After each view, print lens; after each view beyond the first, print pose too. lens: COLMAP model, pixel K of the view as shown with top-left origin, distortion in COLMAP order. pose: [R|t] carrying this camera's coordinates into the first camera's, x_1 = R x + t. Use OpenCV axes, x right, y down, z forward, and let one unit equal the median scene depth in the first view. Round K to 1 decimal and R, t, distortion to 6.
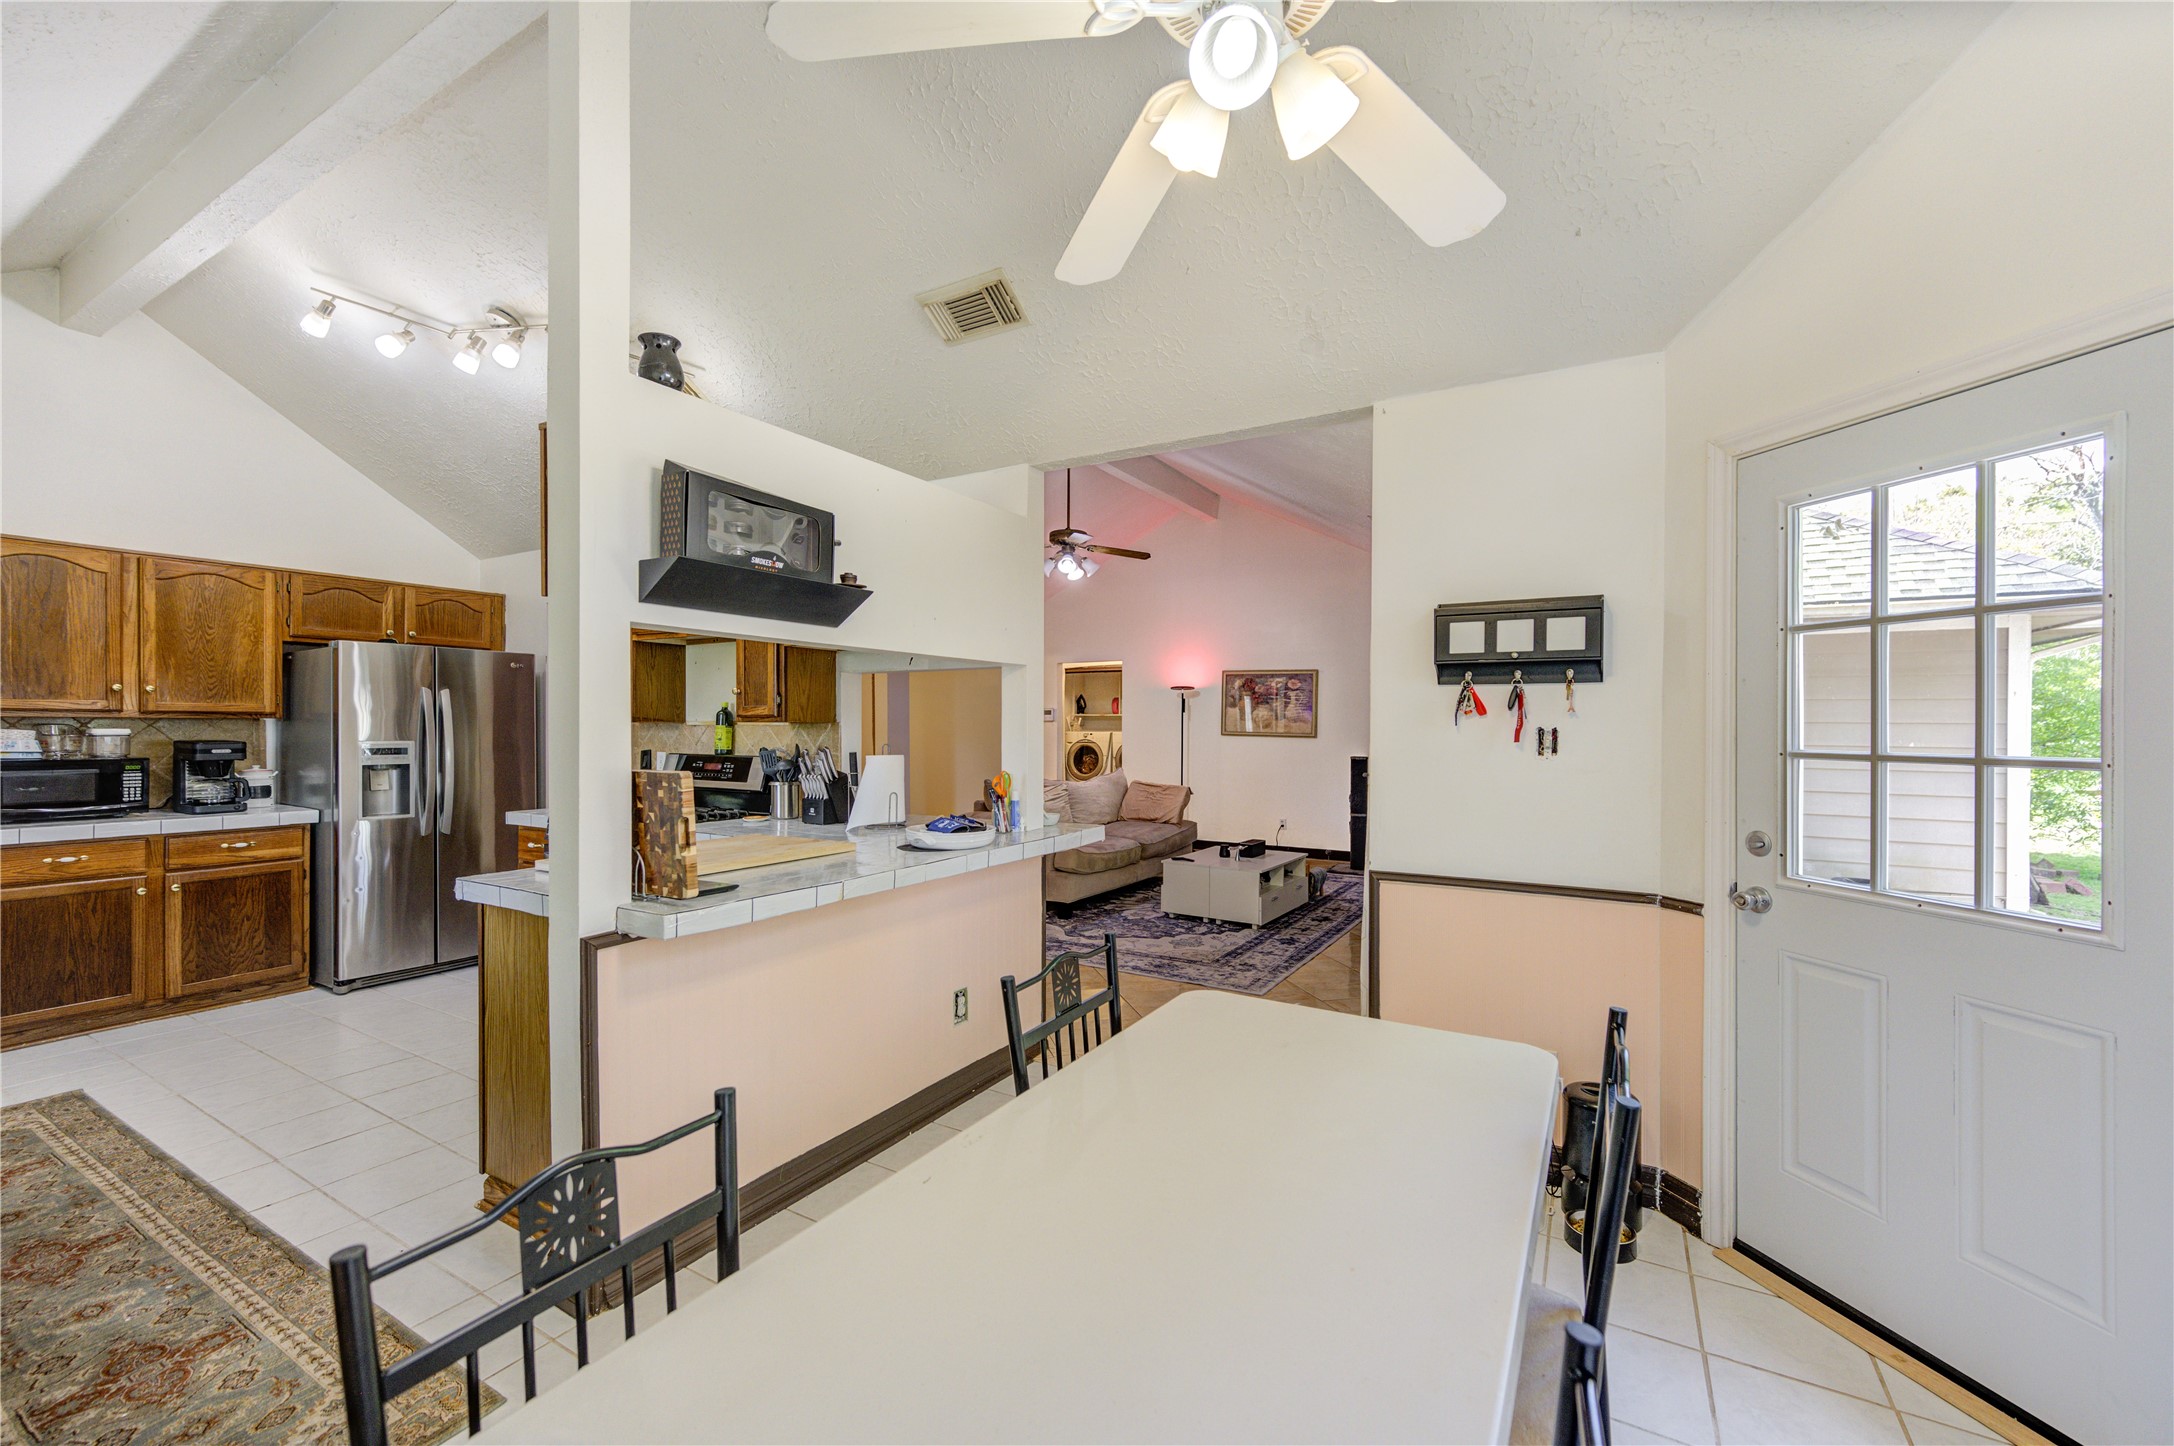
lens RADIAL K [[850.3, 0, 1070.9], [0, 850.3, 729.7], [0, 0, 1]] dist [0.004077, -0.000981]
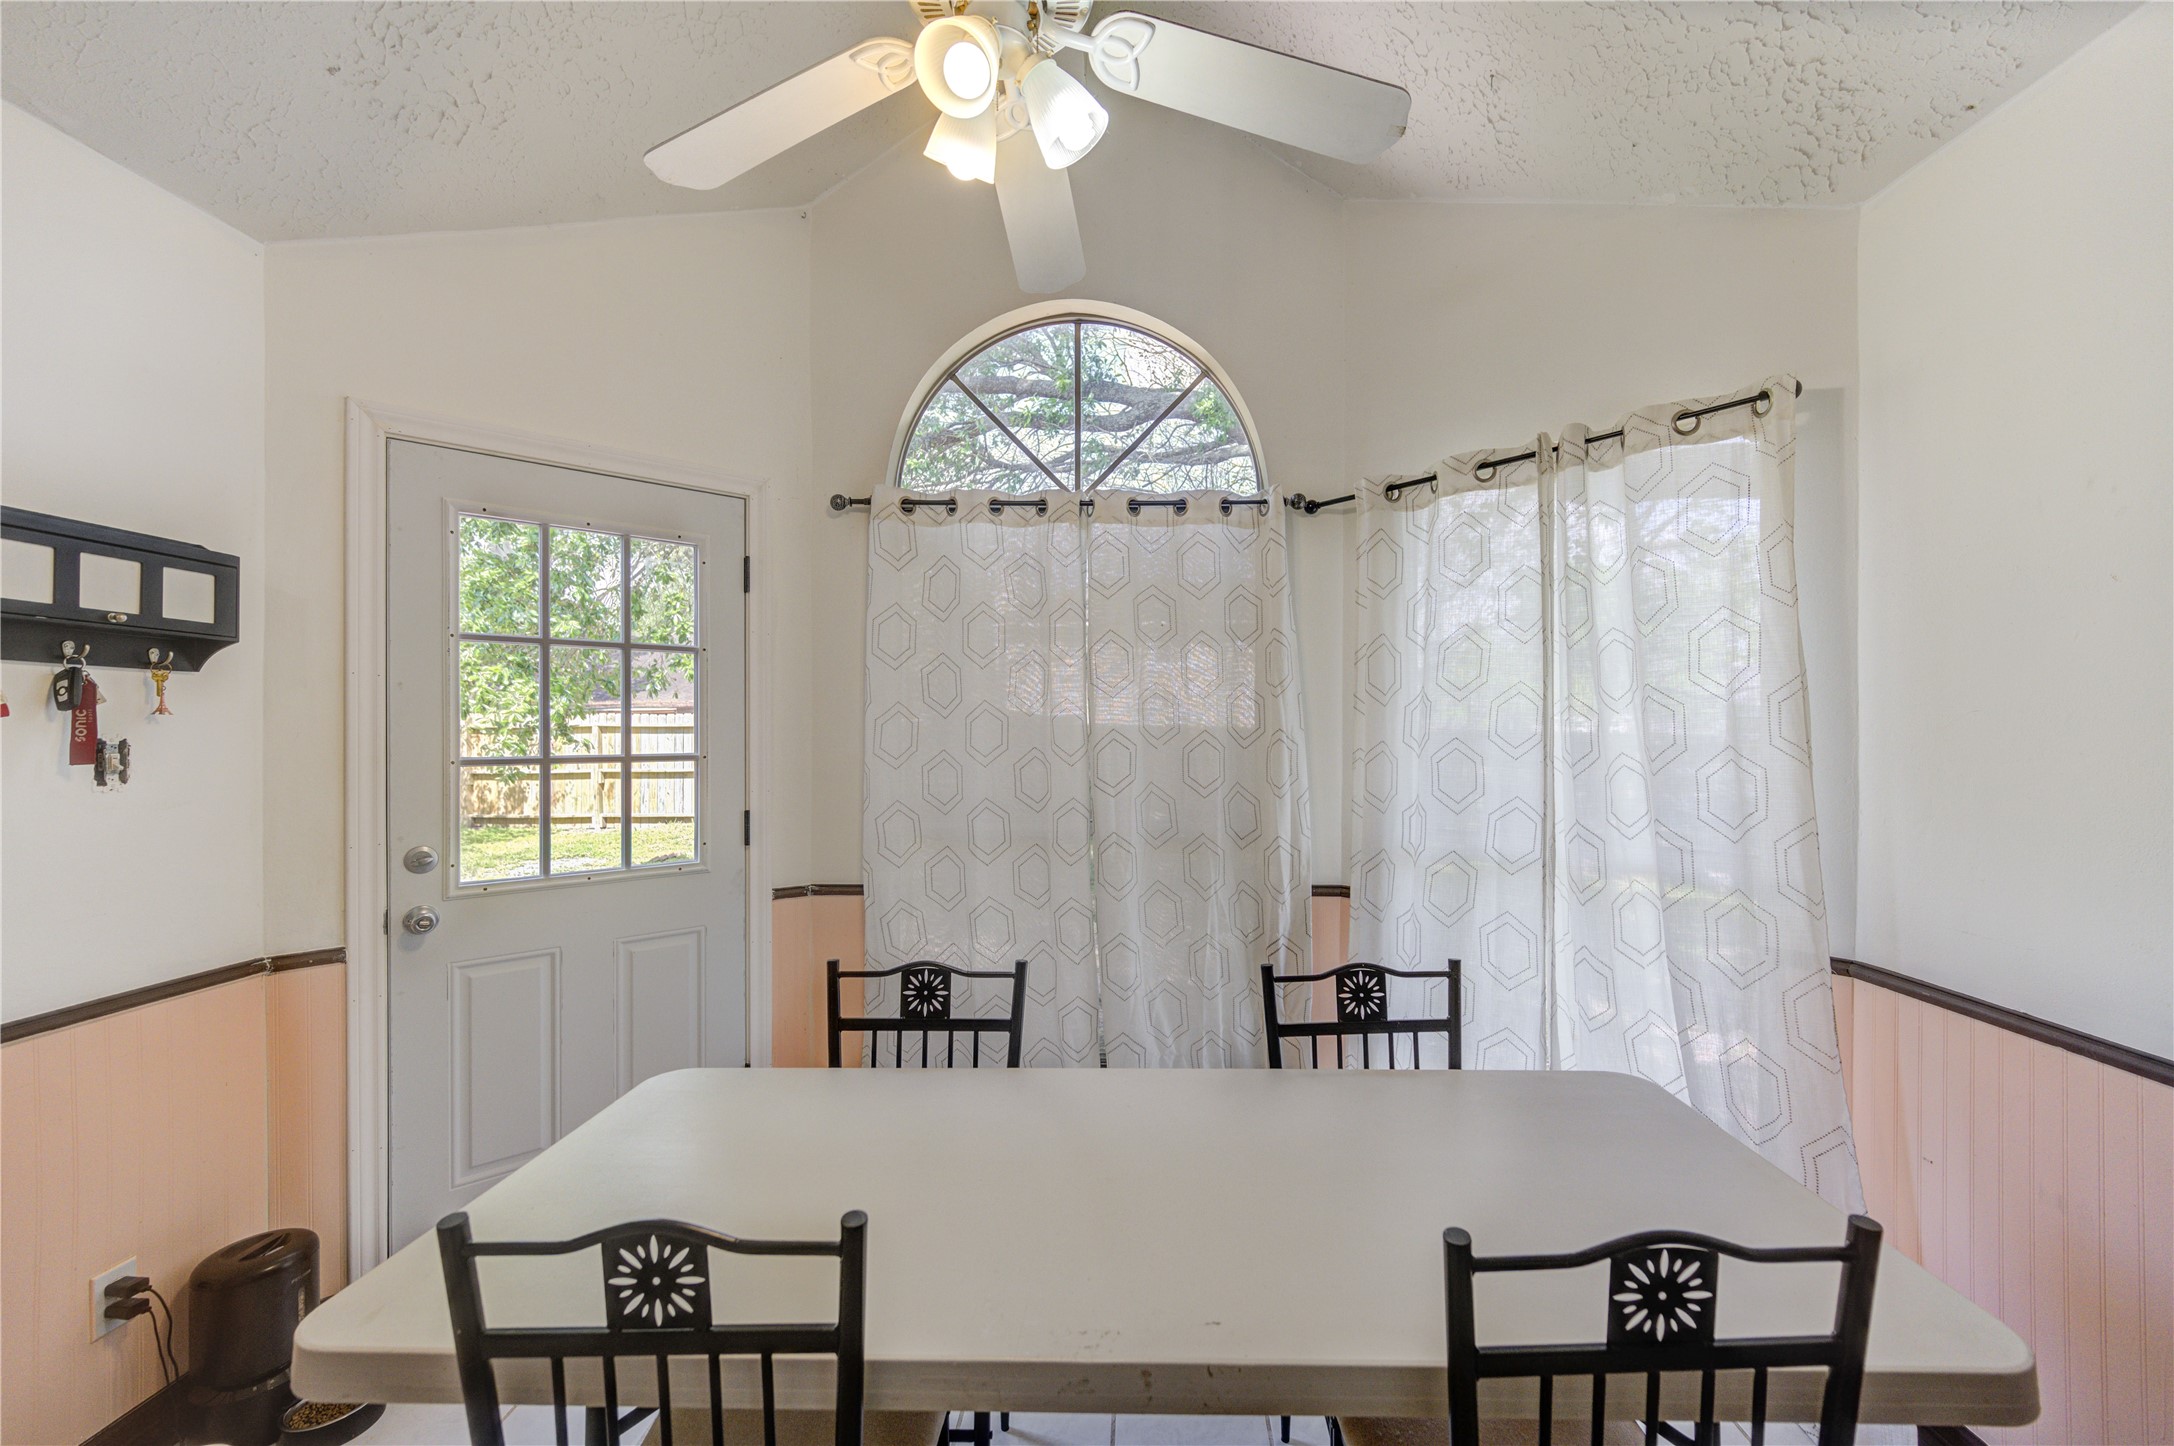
lens RADIAL K [[850.3, 0, 1080.1], [0, 850.3, 732.3], [0, 0, 1]] dist [0.004077, -0.000981]
pose [[-0.482834, -0.002115, 0.875709, -0.204411], [0.007393, 0.999952, 0.006491, -0.004511], [-0.875680, 0.009608, -0.482795, 0.456980]]
